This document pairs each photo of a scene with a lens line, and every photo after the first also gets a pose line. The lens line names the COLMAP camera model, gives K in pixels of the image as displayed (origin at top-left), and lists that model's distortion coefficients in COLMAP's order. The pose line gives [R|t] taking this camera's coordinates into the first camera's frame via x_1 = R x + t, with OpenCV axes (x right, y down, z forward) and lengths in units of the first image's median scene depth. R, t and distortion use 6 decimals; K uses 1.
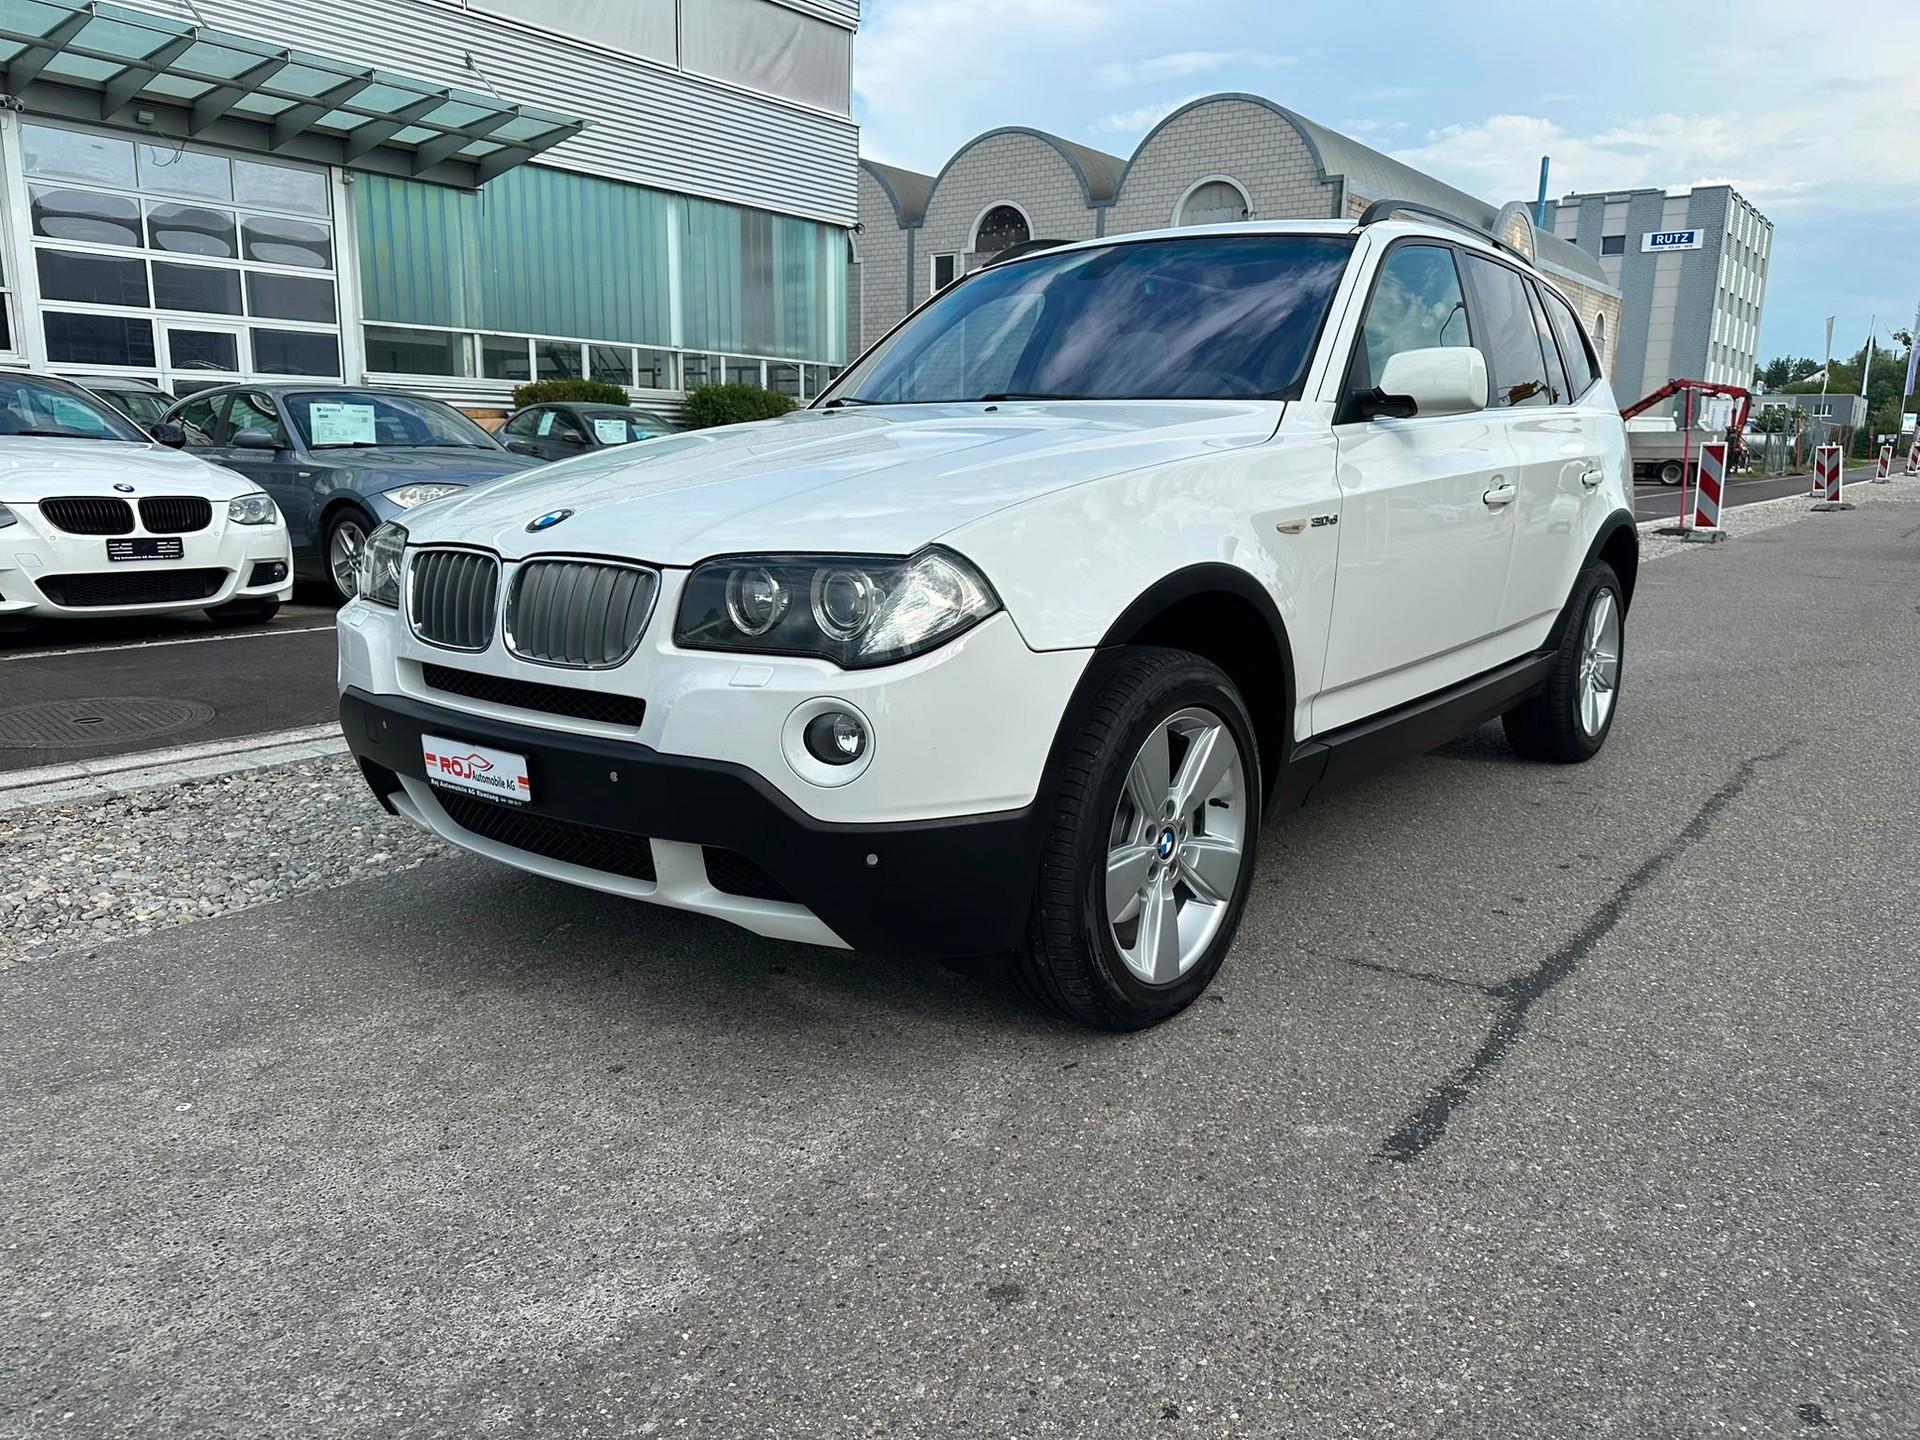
lens RADIAL K [[1366.5, 0, 975.9], [0, 1366.5, 736.0], [0, 0, 1]] dist [0.014769, -0.019008]
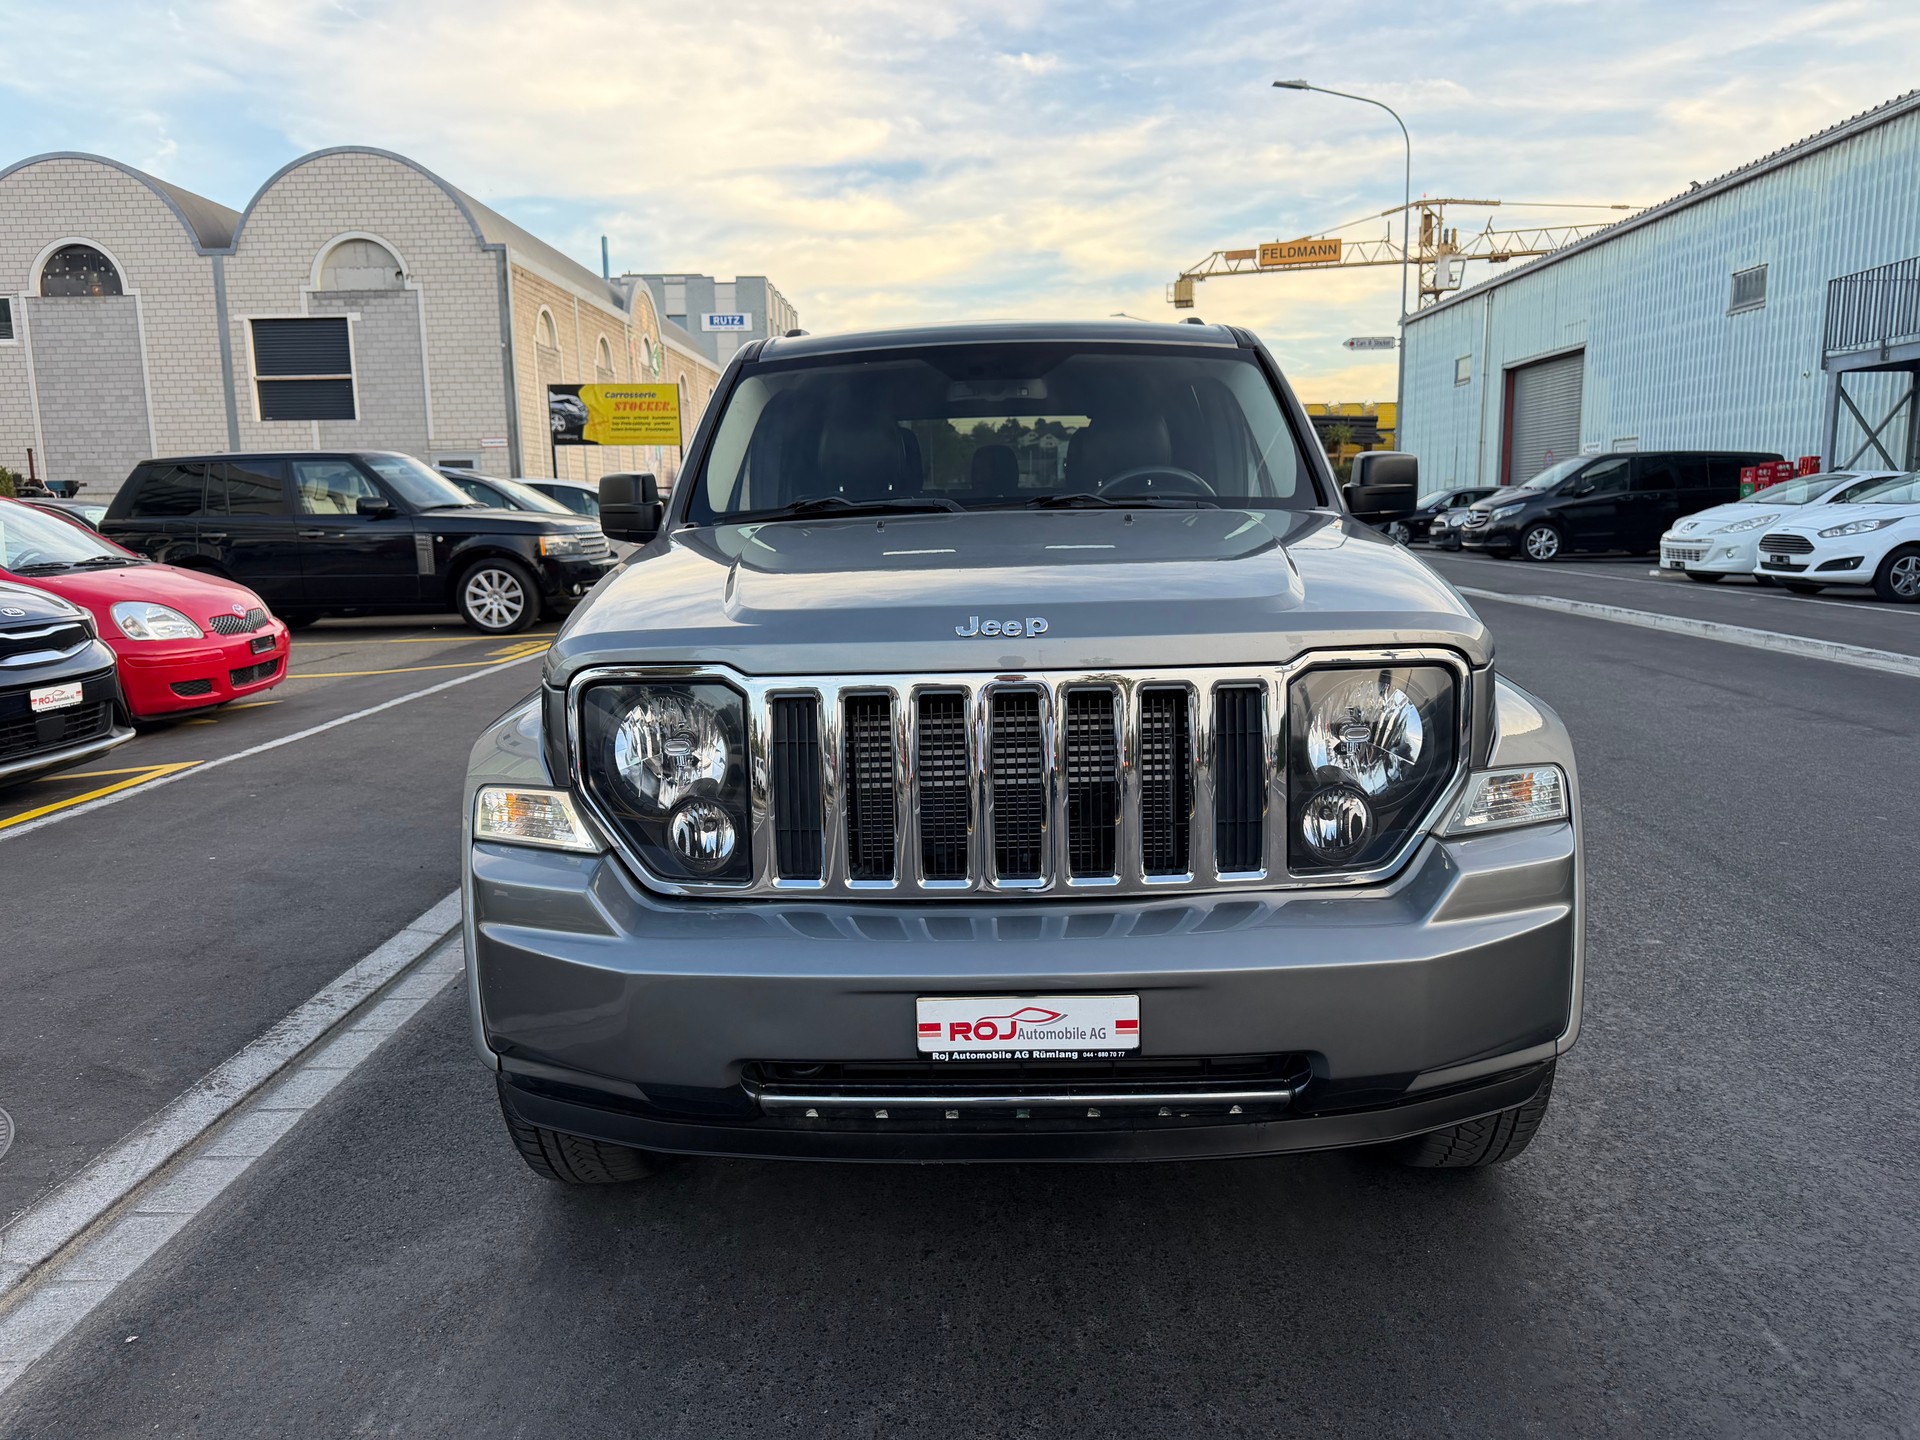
lens RADIAL K [[1366.5, 0, 954.6], [0, 1366.5, 733.8], [0, 0, 1]] dist [0.014769, -0.019008]
pose [[0.799529, -0.127259, 0.586992, -0.091922], [0.153409, 0.988149, 0.005274, -0.018783], [-0.580706, 0.085833, 0.809576, 0.049081]]
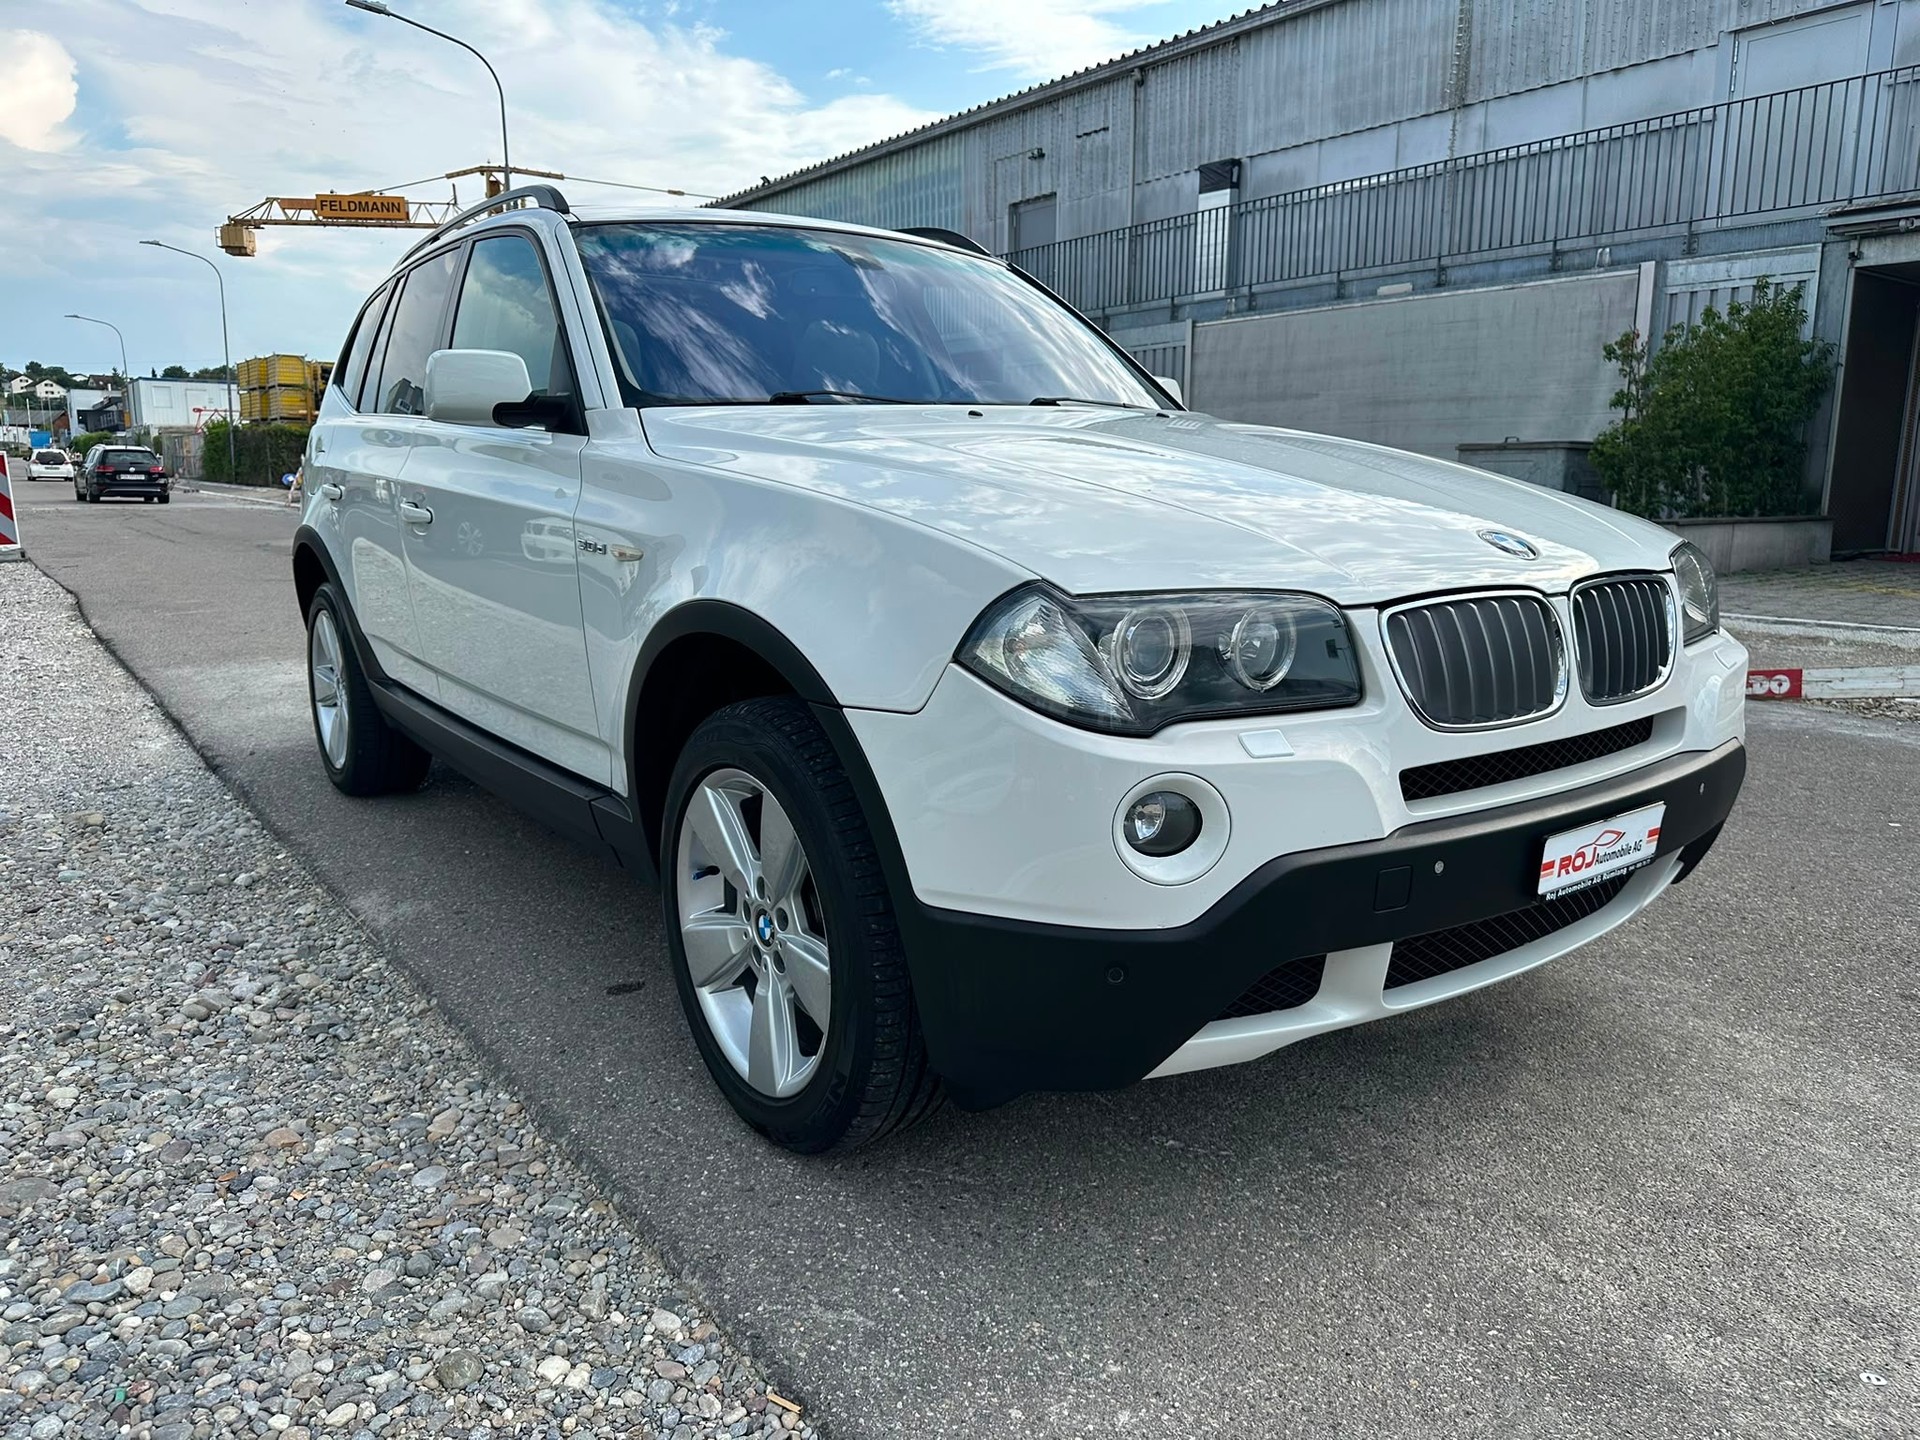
lens RADIAL K [[1366.5, 0, 961.1], [0, 1366.5, 733.9], [0, 0, 1]] dist [0.014769, -0.019008]
pose [[0.278268, -0.194510, 0.940602, -0.097355], [0.202521, 0.969147, 0.140499, -0.018641], [-0.938910, 0.151395, 0.309075, 0.086975]]
